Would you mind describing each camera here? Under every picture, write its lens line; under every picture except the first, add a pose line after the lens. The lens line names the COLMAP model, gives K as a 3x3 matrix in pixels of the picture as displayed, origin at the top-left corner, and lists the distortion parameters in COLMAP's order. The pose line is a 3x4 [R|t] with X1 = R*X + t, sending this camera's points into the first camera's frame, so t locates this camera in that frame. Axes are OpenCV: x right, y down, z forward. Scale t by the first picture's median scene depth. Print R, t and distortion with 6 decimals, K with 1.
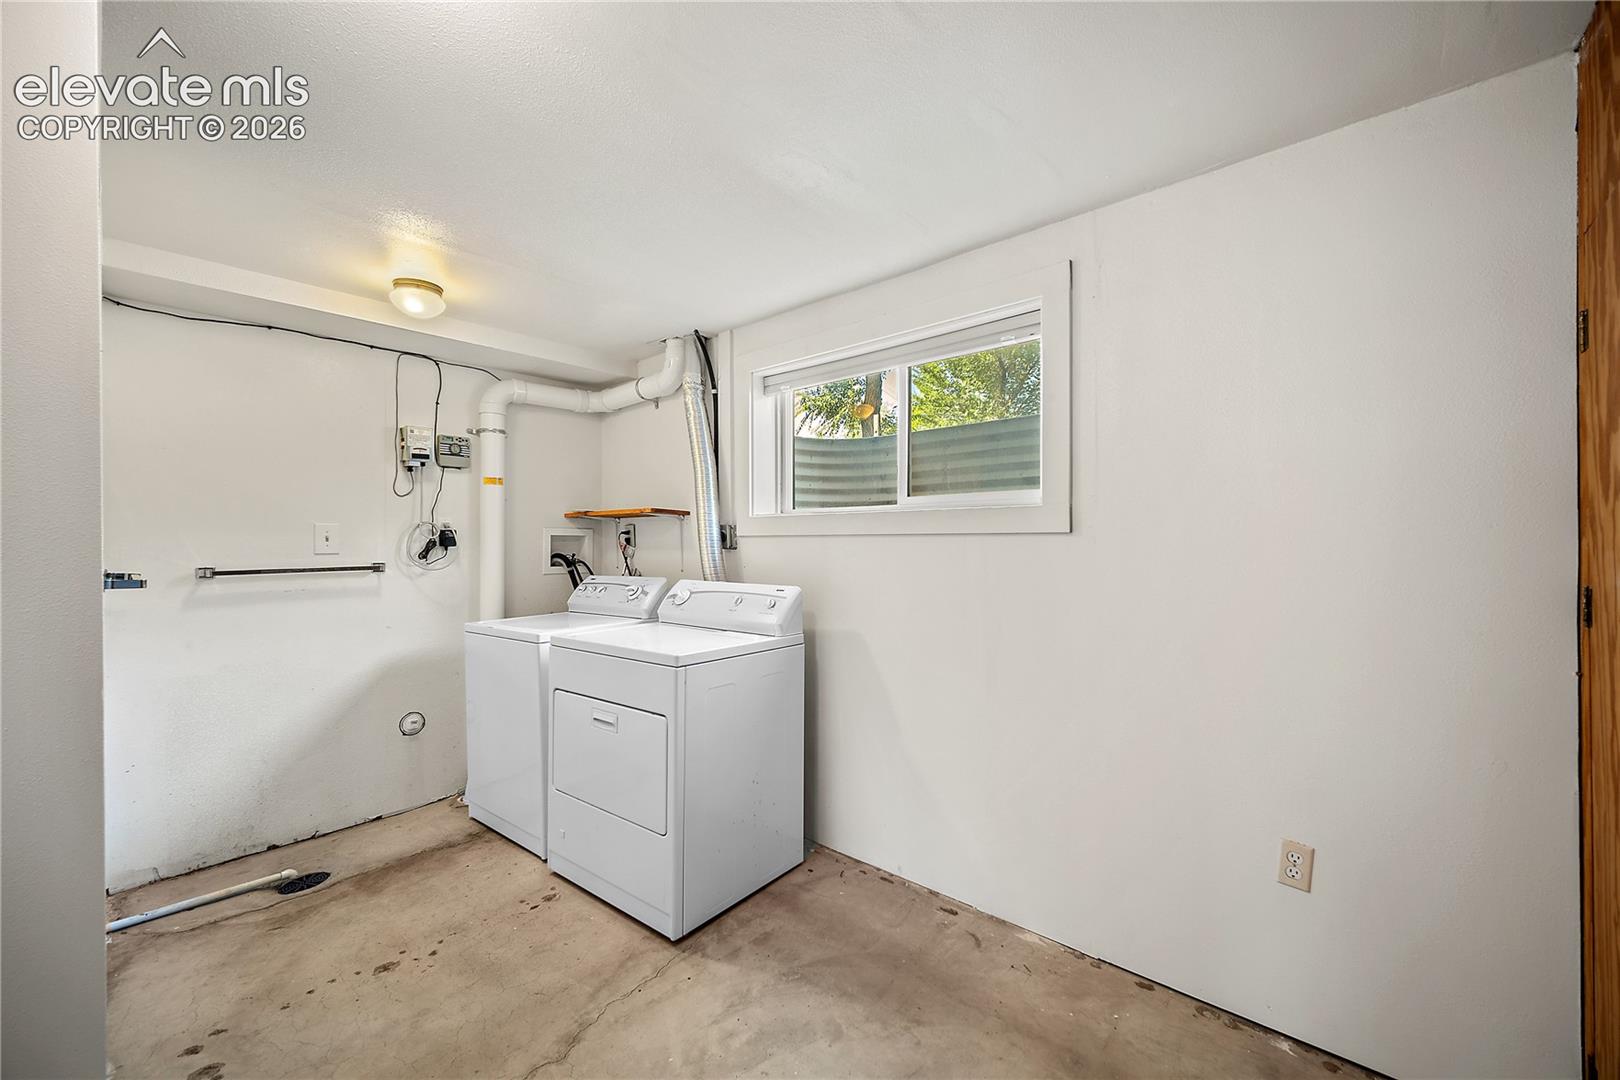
lens RADIAL K [[664.6, 0, 803.9], [0, 664.6, 545.9], [0, 0, 1]] dist [-0.000748, 0.000192]
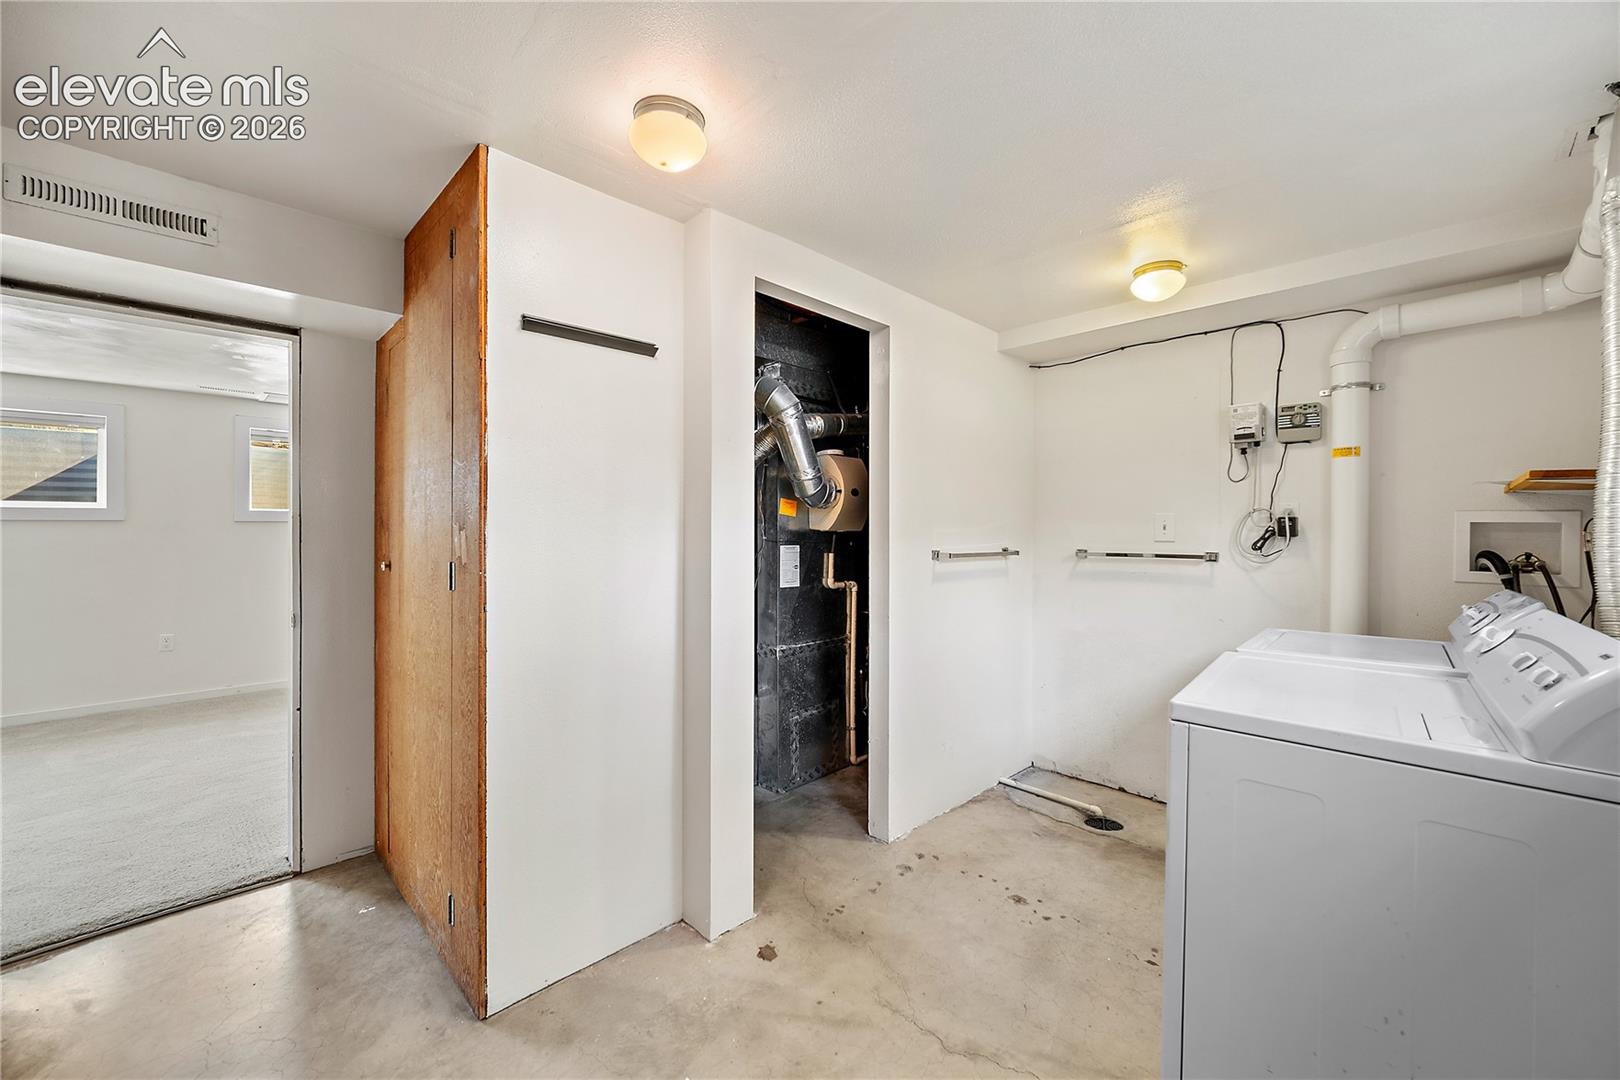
lens RADIAL K [[640.7, 0, 810.3], [0, 640.7, 533.7], [0, 0, 1]] dist [-0.002218, -0.000228]
pose [[-0.063175, 0.010948, -0.997942, 0.366422], [-0.013242, 0.999843, 0.011807, -0.005398], [0.997915, 0.013960, -0.063020, 0.520967]]
